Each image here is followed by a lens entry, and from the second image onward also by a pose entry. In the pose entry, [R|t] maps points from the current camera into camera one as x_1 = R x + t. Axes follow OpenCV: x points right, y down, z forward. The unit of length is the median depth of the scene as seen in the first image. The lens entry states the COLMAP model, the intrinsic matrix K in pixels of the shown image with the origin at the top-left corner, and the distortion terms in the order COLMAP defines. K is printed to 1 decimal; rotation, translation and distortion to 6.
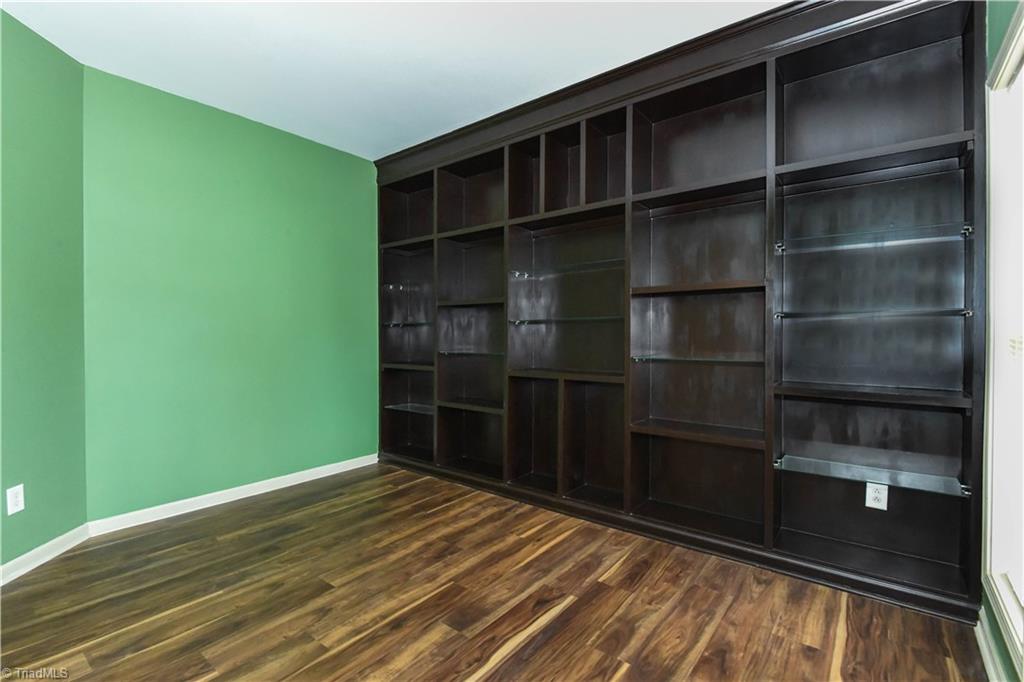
lens RADIAL K [[471.3, 0, 505.9], [0, 471.3, 339.5], [0, 0, 1]] dist [0.008413, -0.013685]
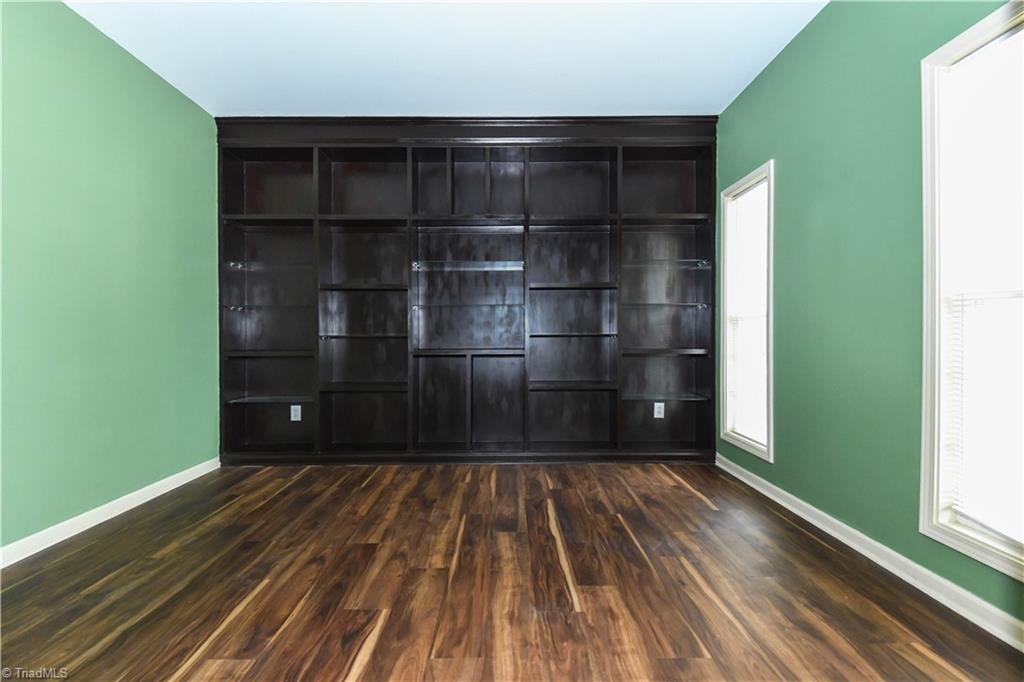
lens RADIAL K [[471.3, 0, 517.9], [0, 471.3, 337.8], [0, 0, 1]] dist [0.008413, -0.013685]
pose [[0.772671, -0.004267, 0.634792, -0.719260], [0.011402, 0.999909, -0.007156, 0.068278], [-0.634704, 0.012767, 0.772650, -0.021017]]
